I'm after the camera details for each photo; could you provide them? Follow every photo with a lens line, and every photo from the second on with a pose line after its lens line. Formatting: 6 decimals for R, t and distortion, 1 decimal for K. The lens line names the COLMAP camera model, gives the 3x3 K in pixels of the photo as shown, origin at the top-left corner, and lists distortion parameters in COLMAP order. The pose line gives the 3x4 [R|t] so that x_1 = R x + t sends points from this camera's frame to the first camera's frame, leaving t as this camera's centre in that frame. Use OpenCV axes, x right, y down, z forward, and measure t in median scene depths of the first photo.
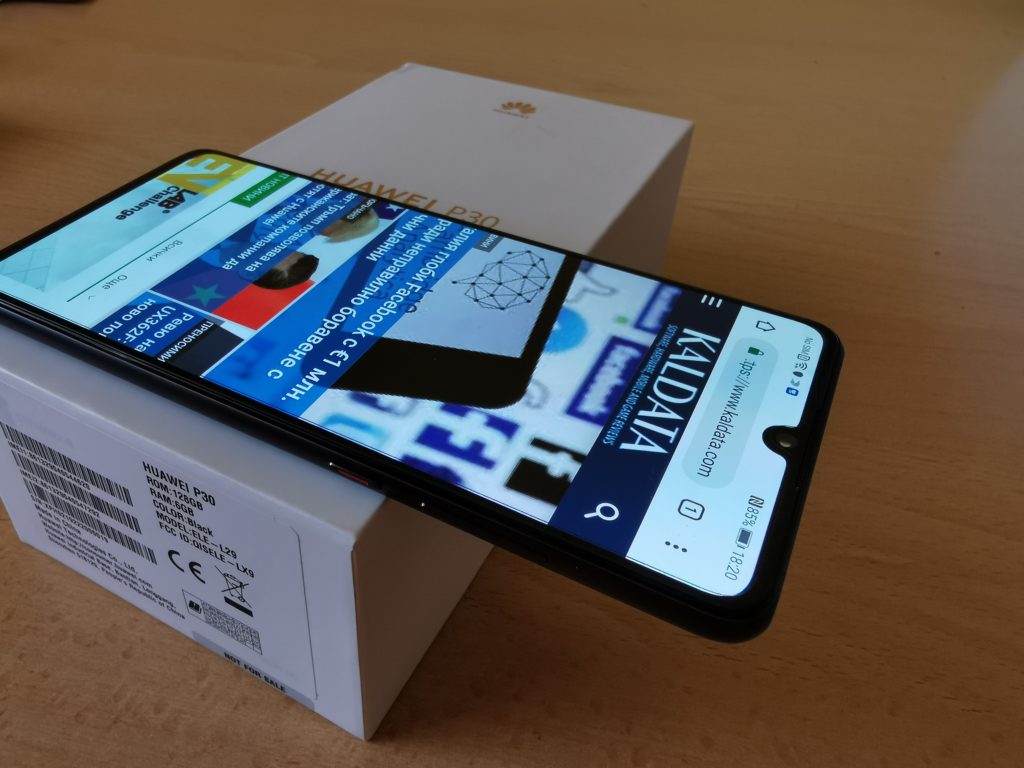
lens RADIAL K [[771.2, 0, 419.8], [0, 771.2, 415.7], [0, 0, 1]] dist [0.024463, -0.046323]
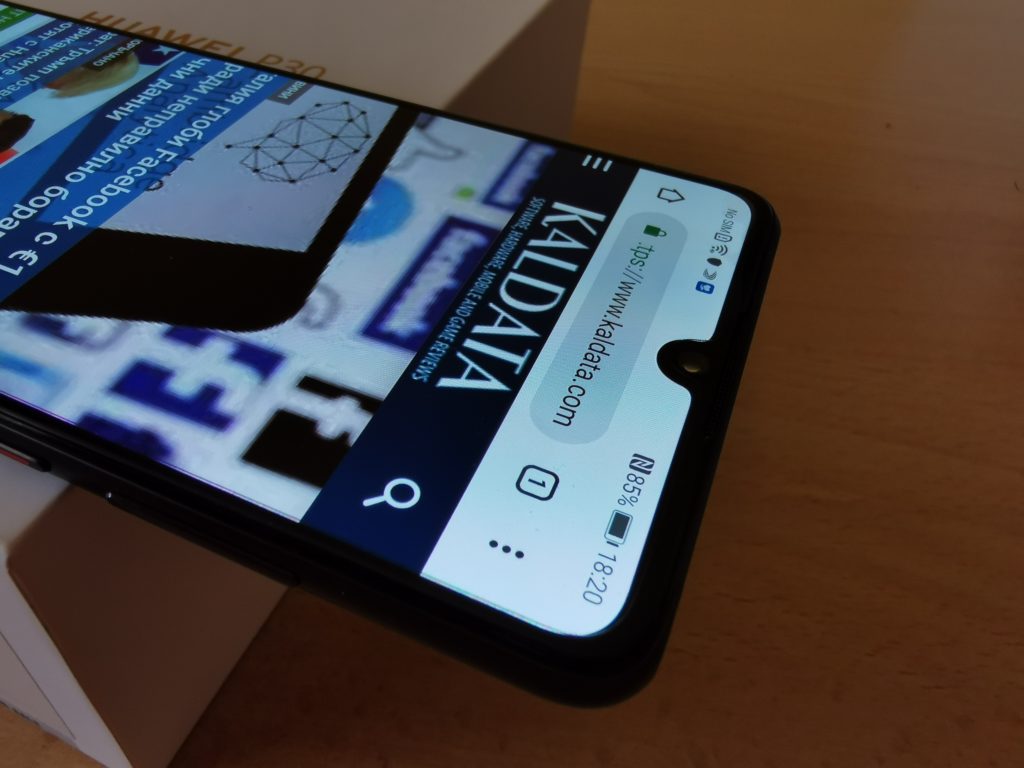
lens RADIAL K [[771.2, 0, 411.6], [0, 771.2, 417.0], [0, 0, 1]] dist [0.024463, -0.046323]
pose [[0.997500, -0.046541, 0.053181, 0.168525], [0.040802, 0.993705, 0.104330, 0.000003], [-0.057701, -0.101899, 0.993120, 0.303647]]
